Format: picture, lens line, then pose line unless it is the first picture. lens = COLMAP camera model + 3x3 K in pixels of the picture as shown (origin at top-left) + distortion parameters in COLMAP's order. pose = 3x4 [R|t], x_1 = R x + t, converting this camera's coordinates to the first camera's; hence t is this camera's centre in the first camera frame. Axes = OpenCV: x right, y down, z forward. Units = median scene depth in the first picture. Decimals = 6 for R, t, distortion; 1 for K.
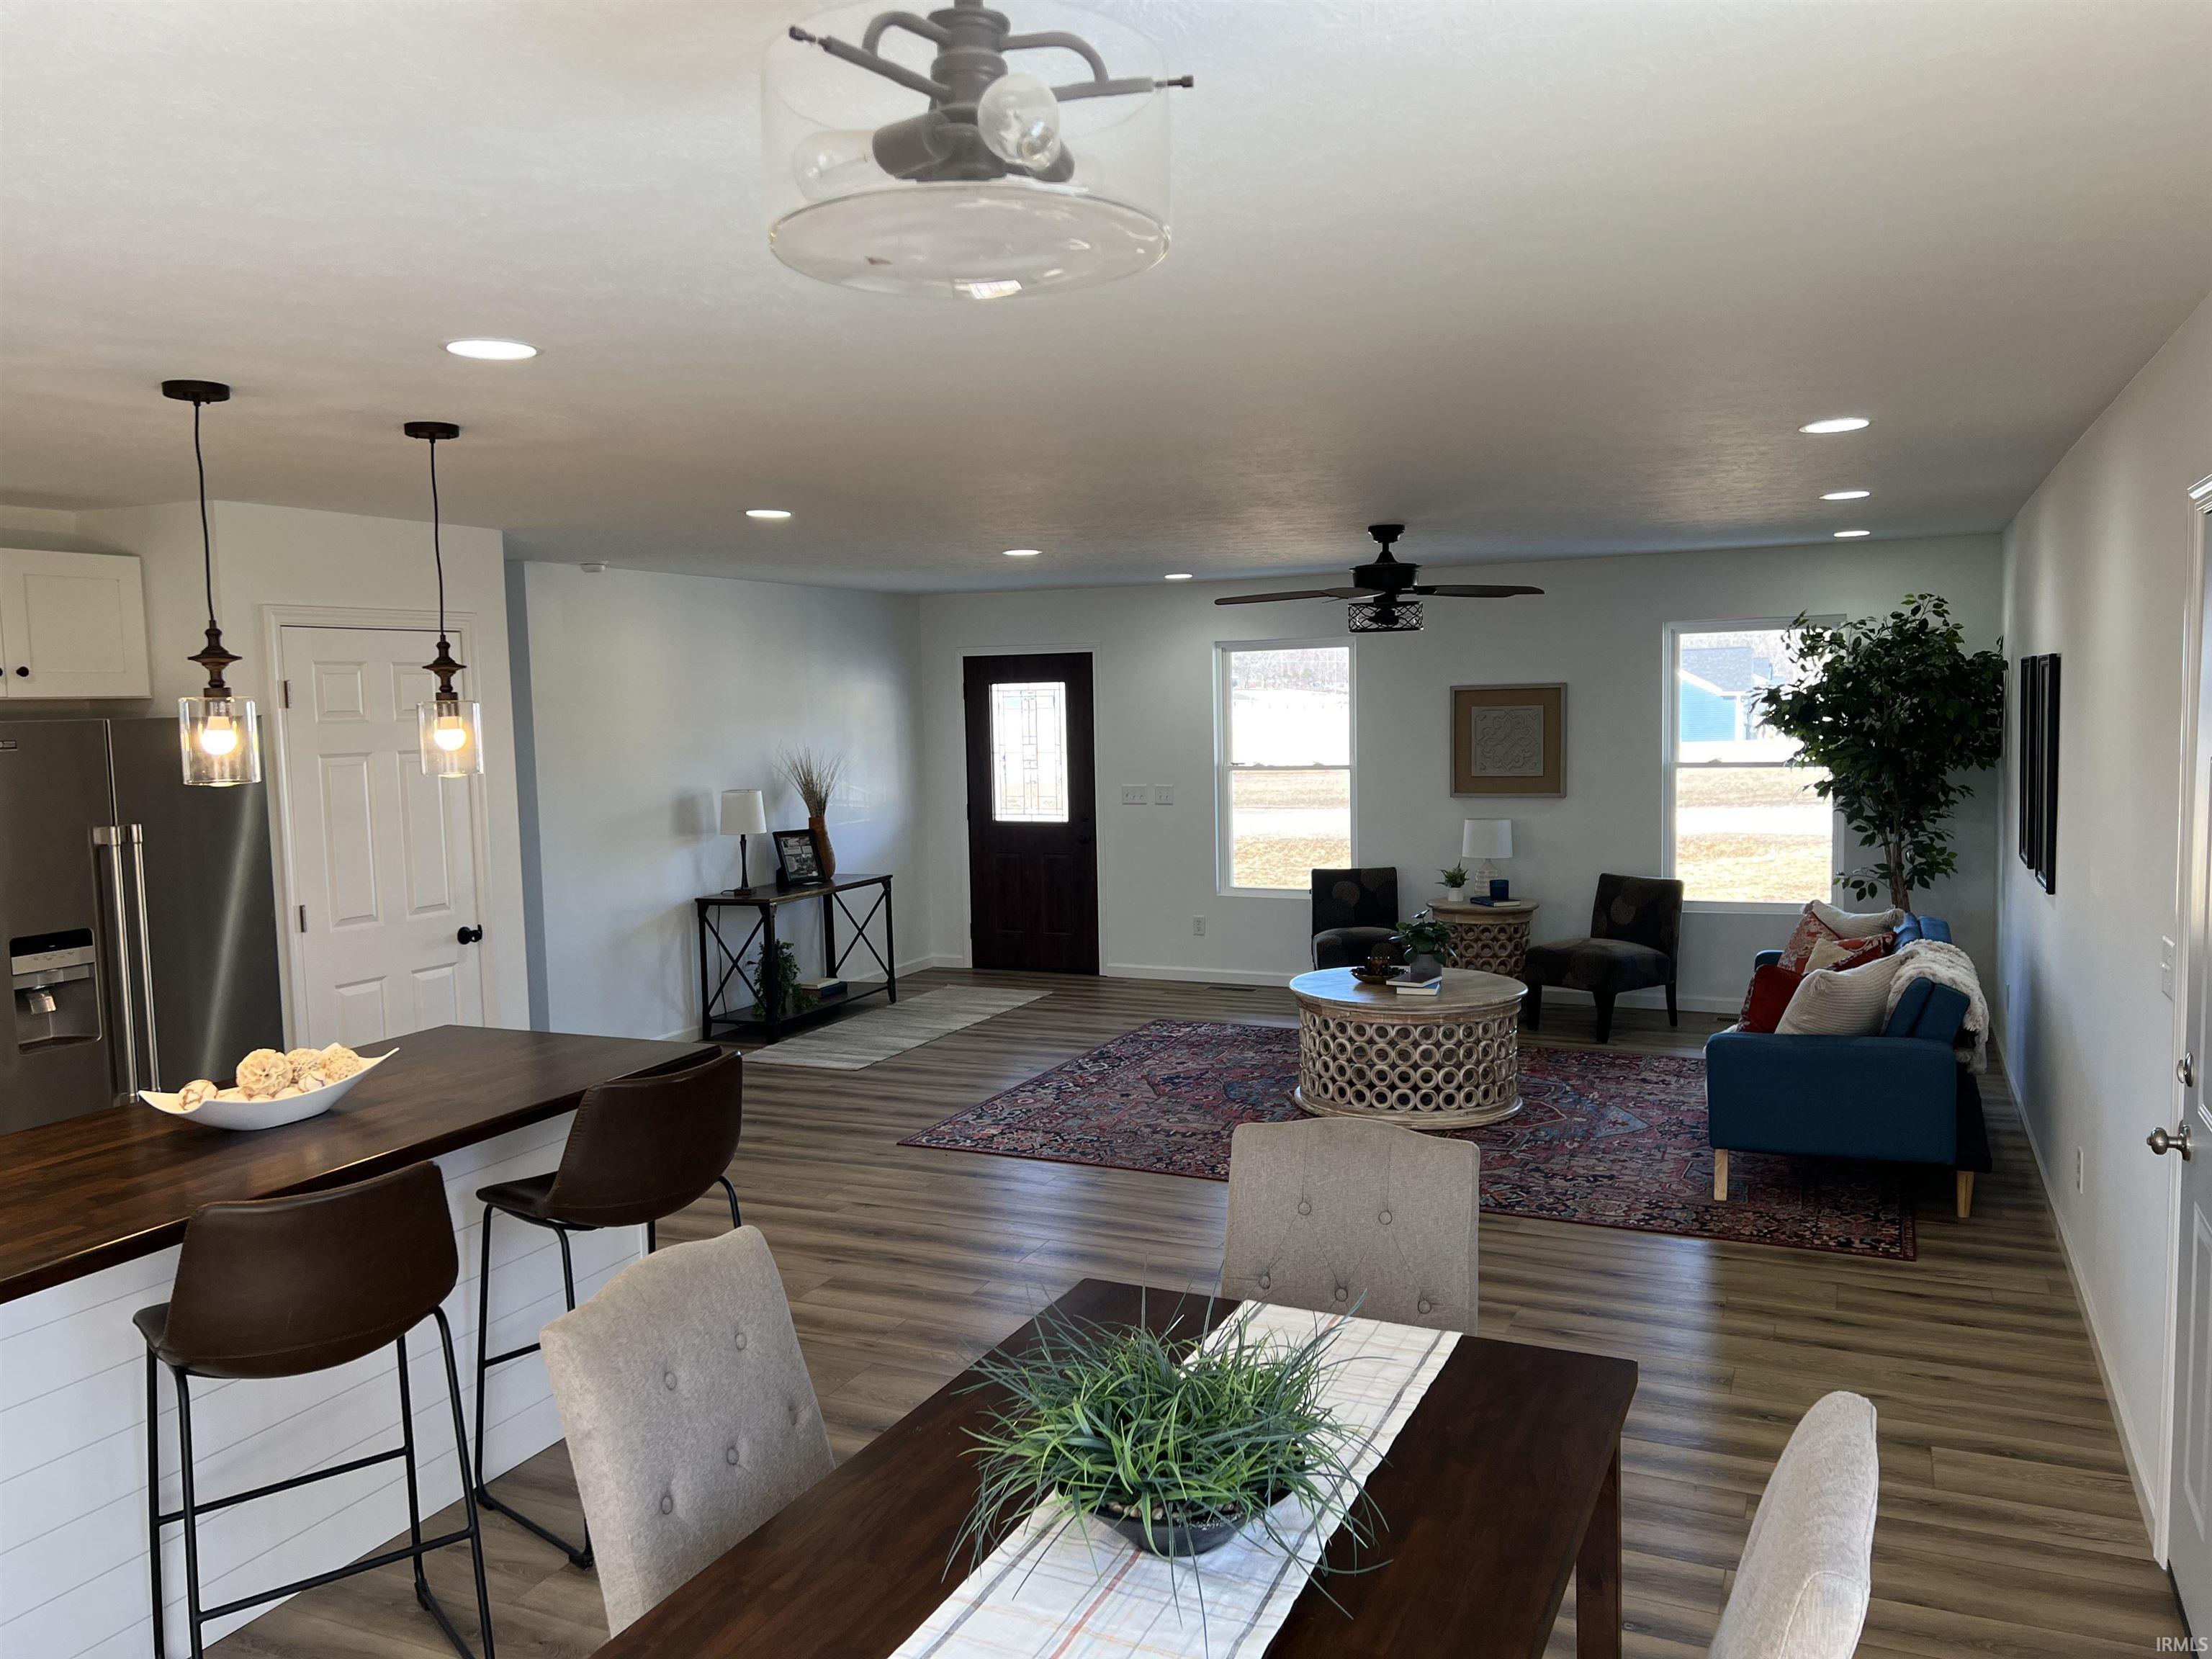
lens RADIAL K [[1678.2, 0, 1114.4], [0, 1678.2, 833.4], [0, 0, 1]] dist [0.036349, -0.024843]
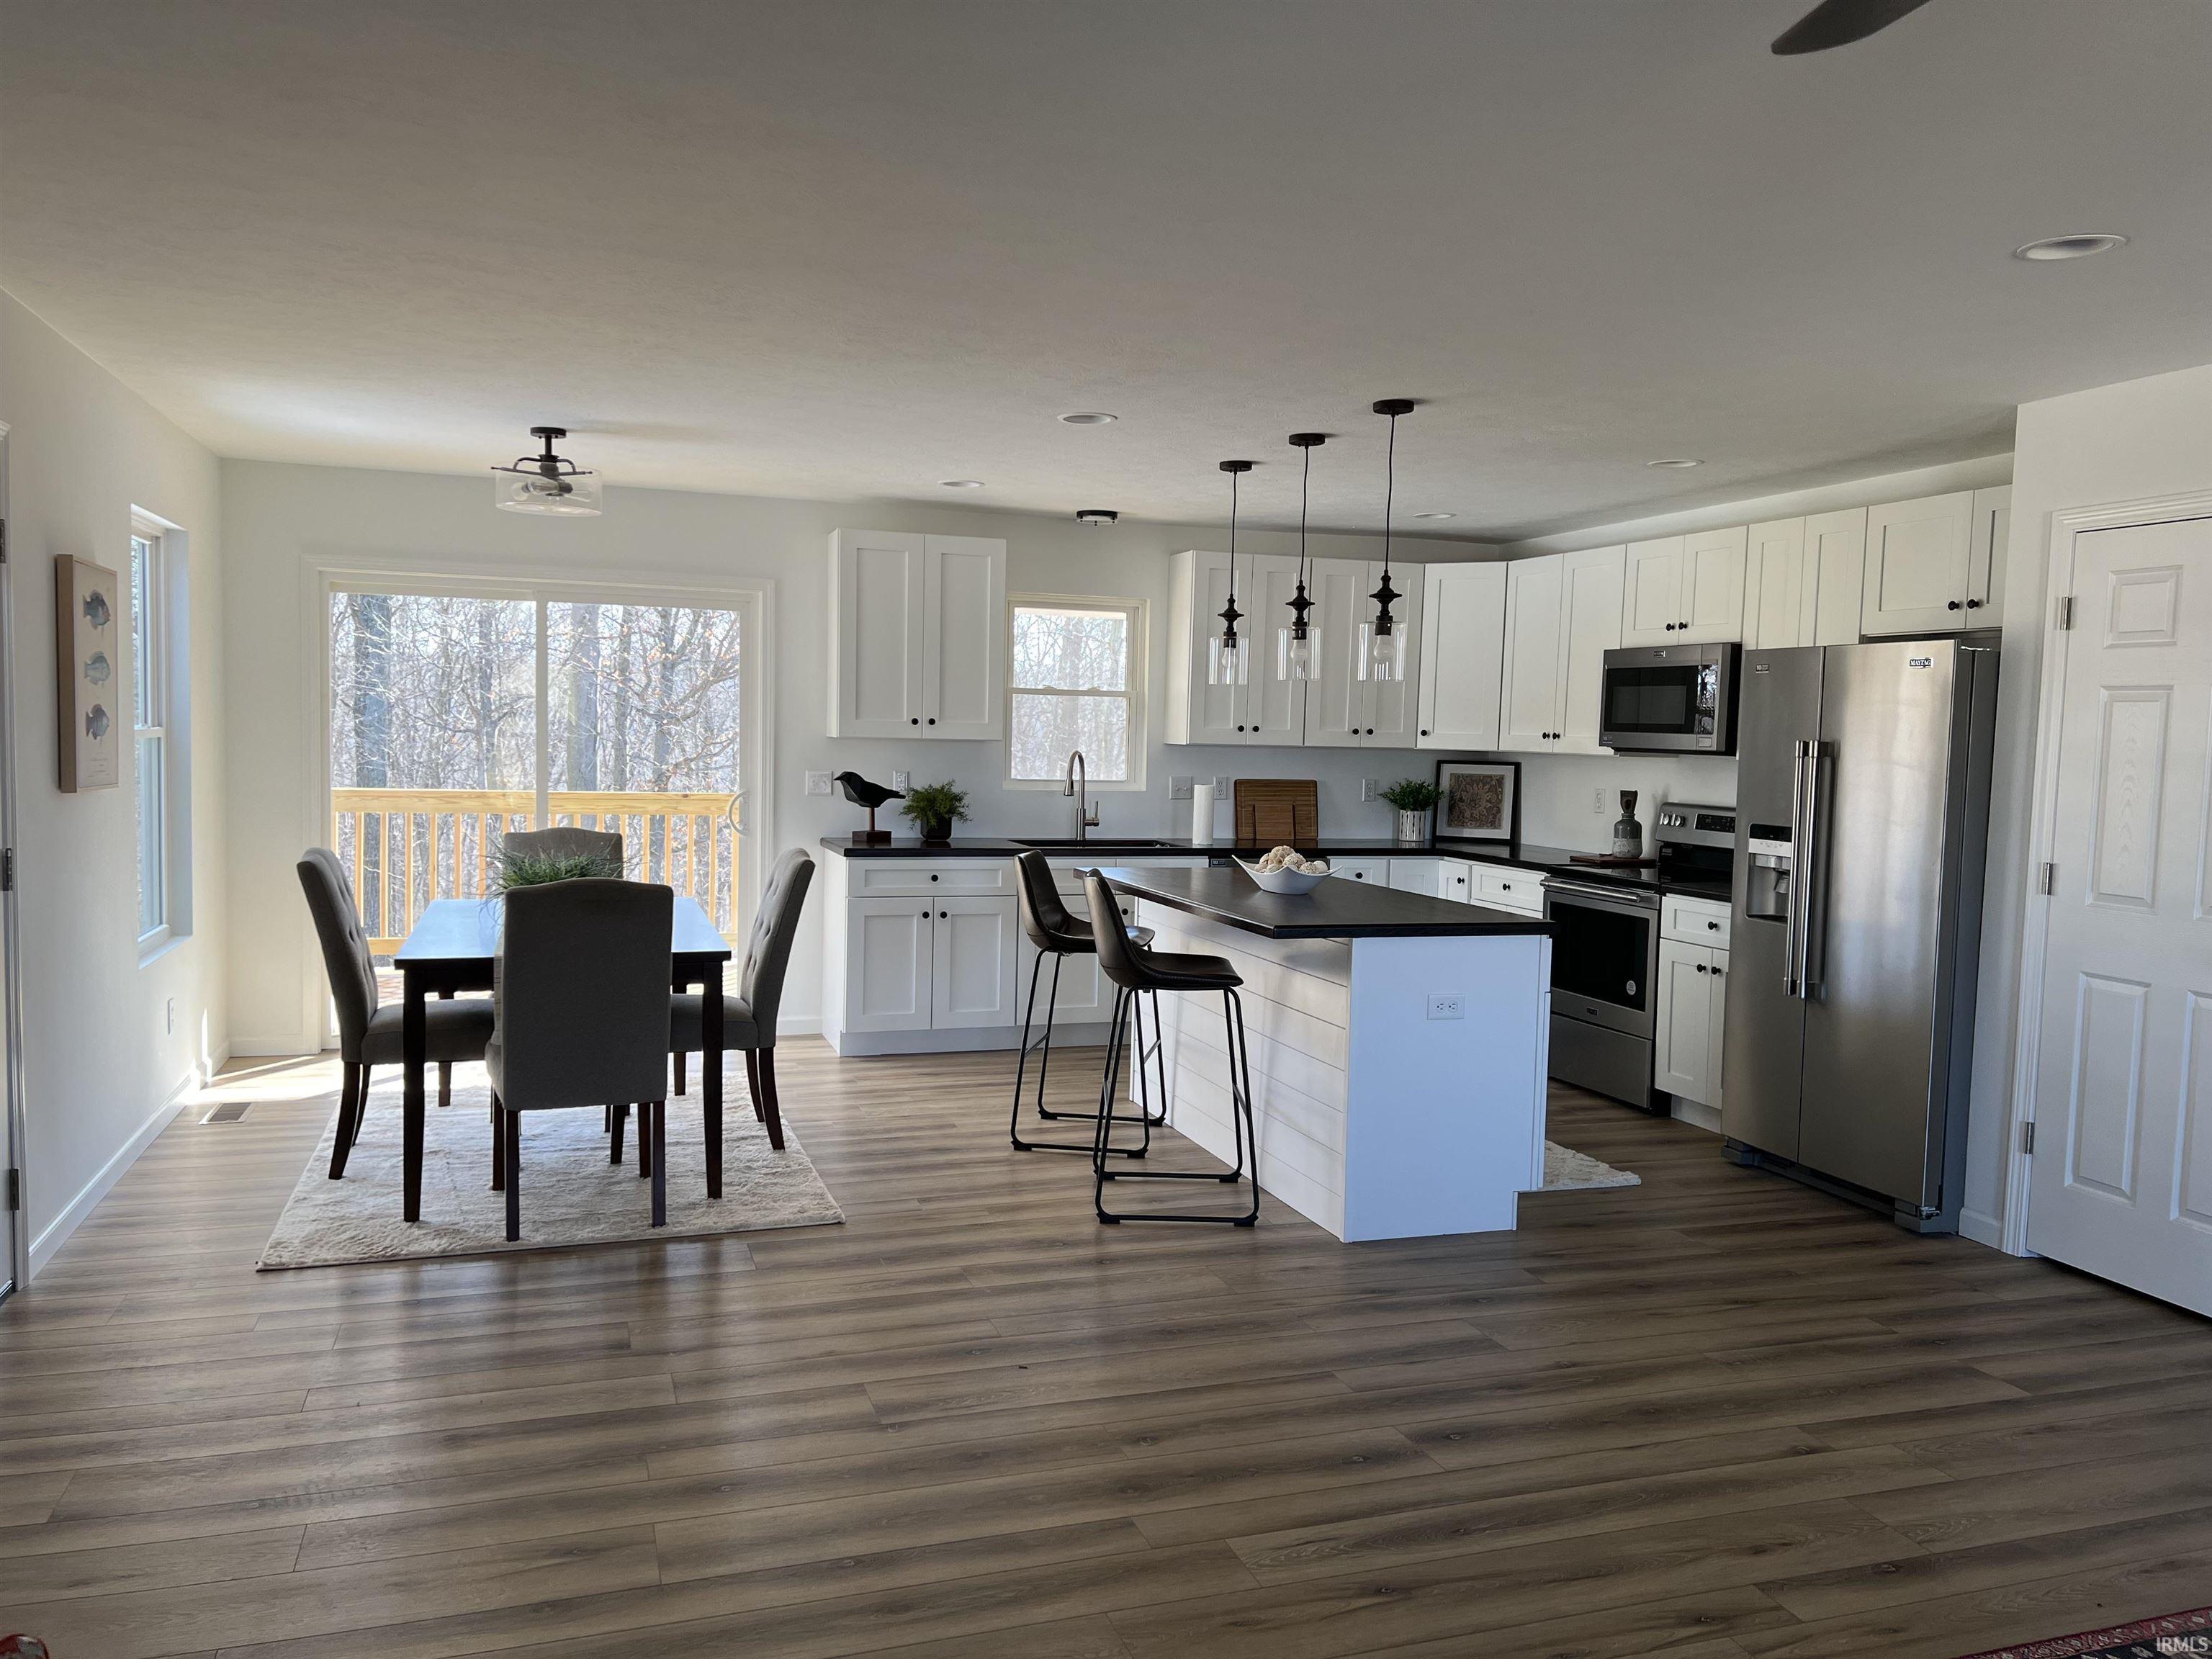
lens RADIAL K [[1678.2, 0, 1111.1], [0, 1678.2, 826.1], [0, 0, 1]] dist [0.036349, -0.024843]
pose [[-0.698118, 0.066720, -0.712867, 0.552345], [-0.061528, 0.986375, 0.152574, -0.093959], [0.713334, 0.150376, -0.684501, 1.512686]]
